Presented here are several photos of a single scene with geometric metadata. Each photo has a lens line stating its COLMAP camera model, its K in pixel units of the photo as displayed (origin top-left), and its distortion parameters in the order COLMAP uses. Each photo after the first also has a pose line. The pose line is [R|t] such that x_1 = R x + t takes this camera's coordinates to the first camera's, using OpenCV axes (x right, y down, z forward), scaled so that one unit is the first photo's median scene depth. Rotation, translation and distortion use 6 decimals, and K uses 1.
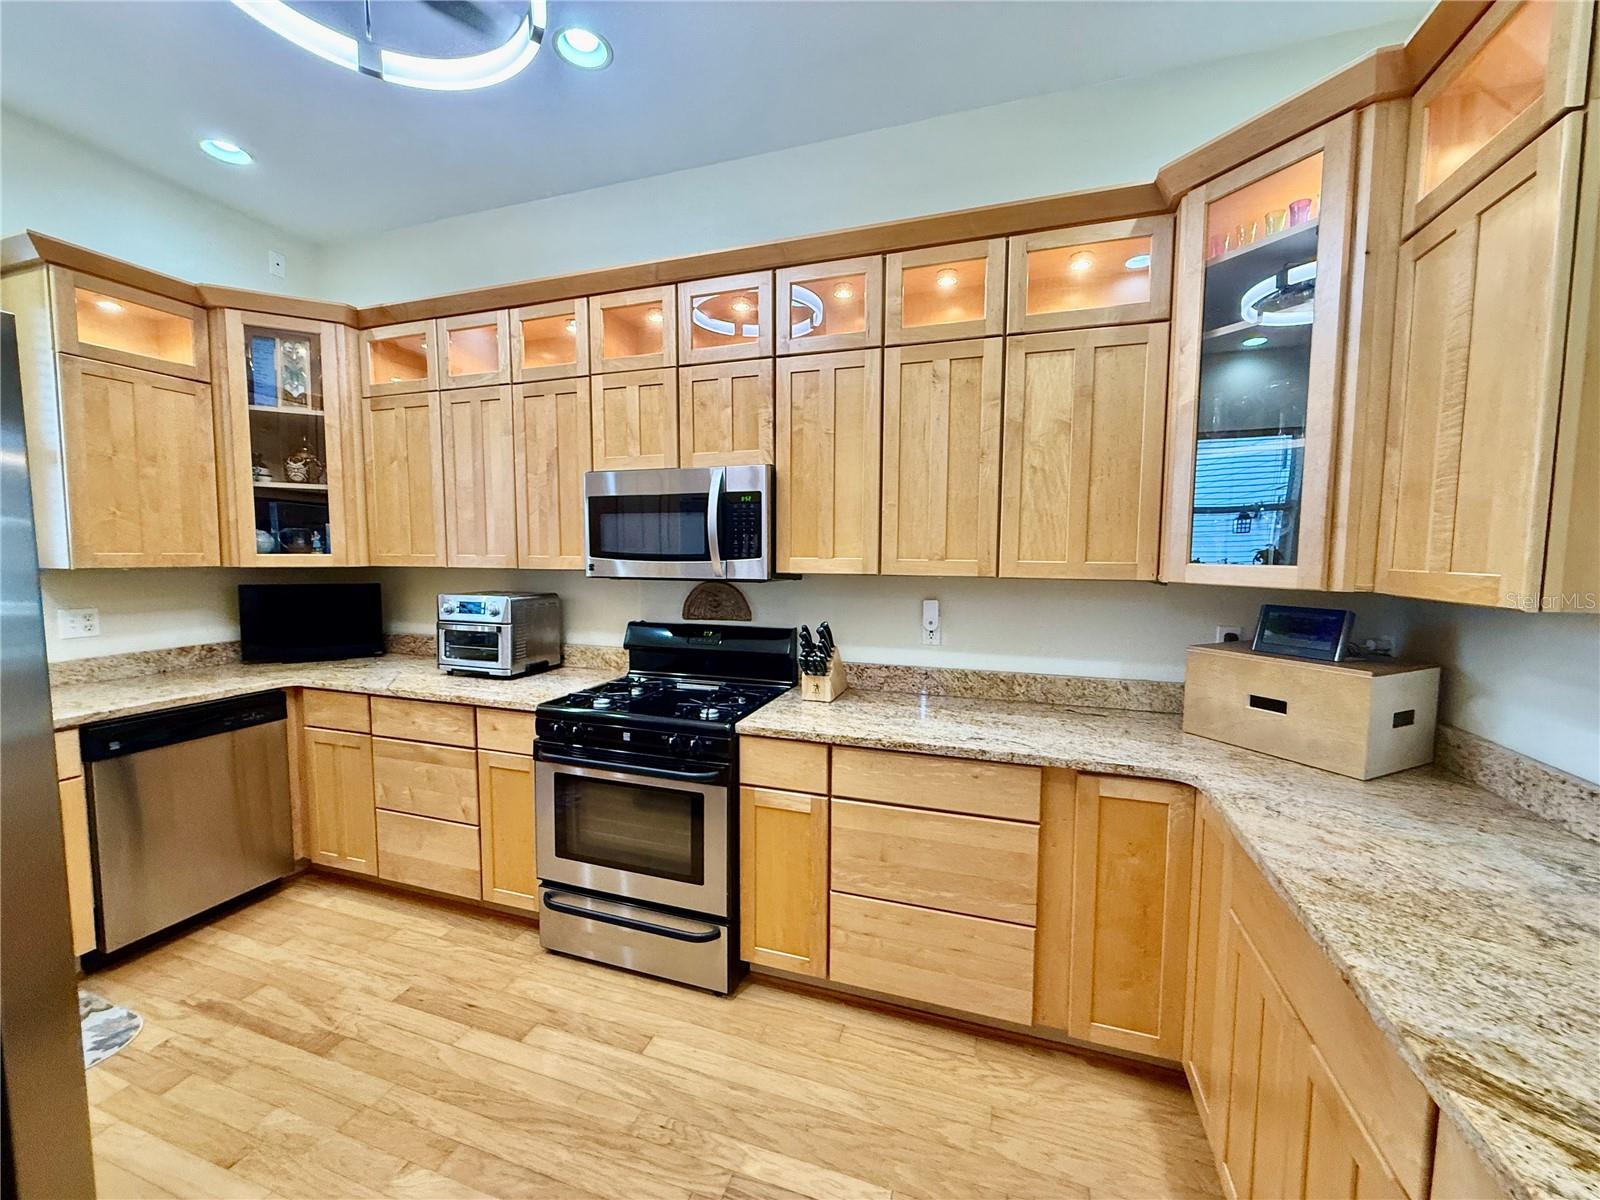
lens RADIAL K [[636.6, 0, 800.4], [0, 636.6, 597.9], [0, 0, 1]] dist [0.002349, 0.000051]
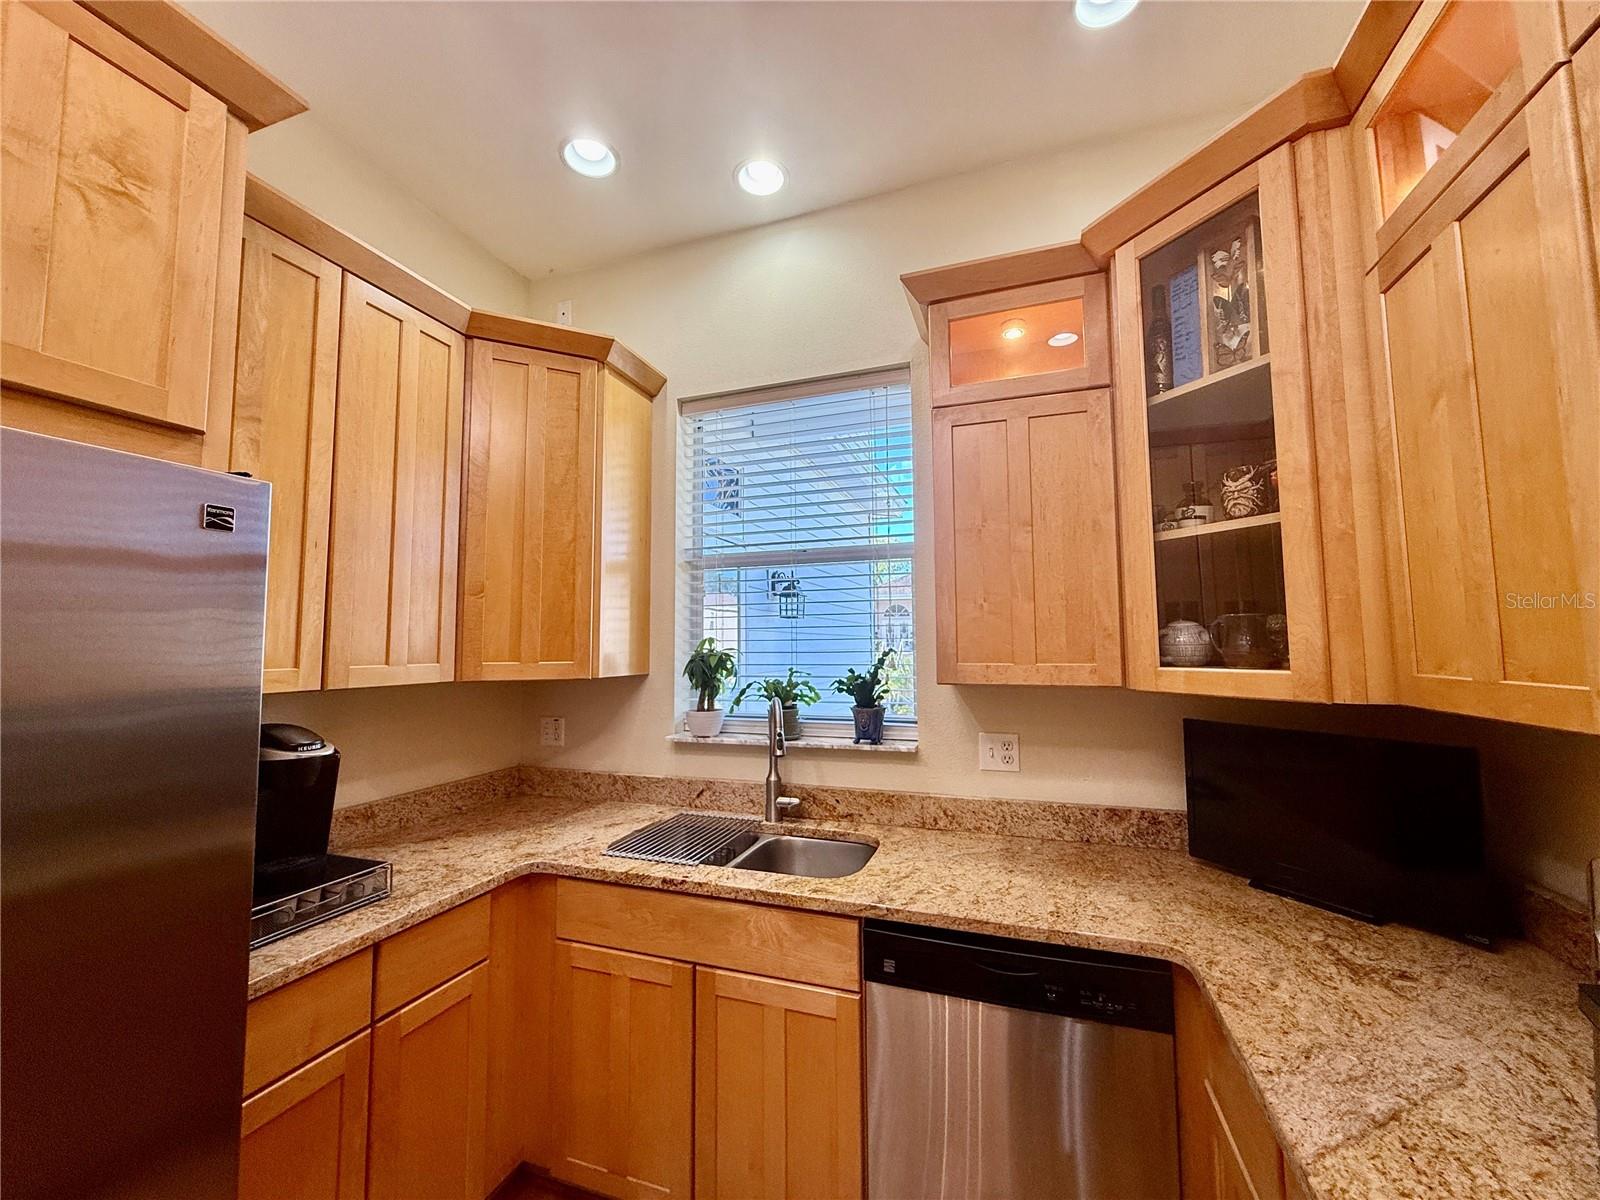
lens RADIAL K [[636.6, 0, 800.8], [0, 636.6, 598.8], [0, 0, 1]] dist [0.002349, 0.000051]
pose [[-0.015828, -0.079842, -0.996682, -0.334039], [-0.069818, 0.994462, -0.078556, -0.065138], [0.997434, 0.068343, -0.021315, 0.743137]]
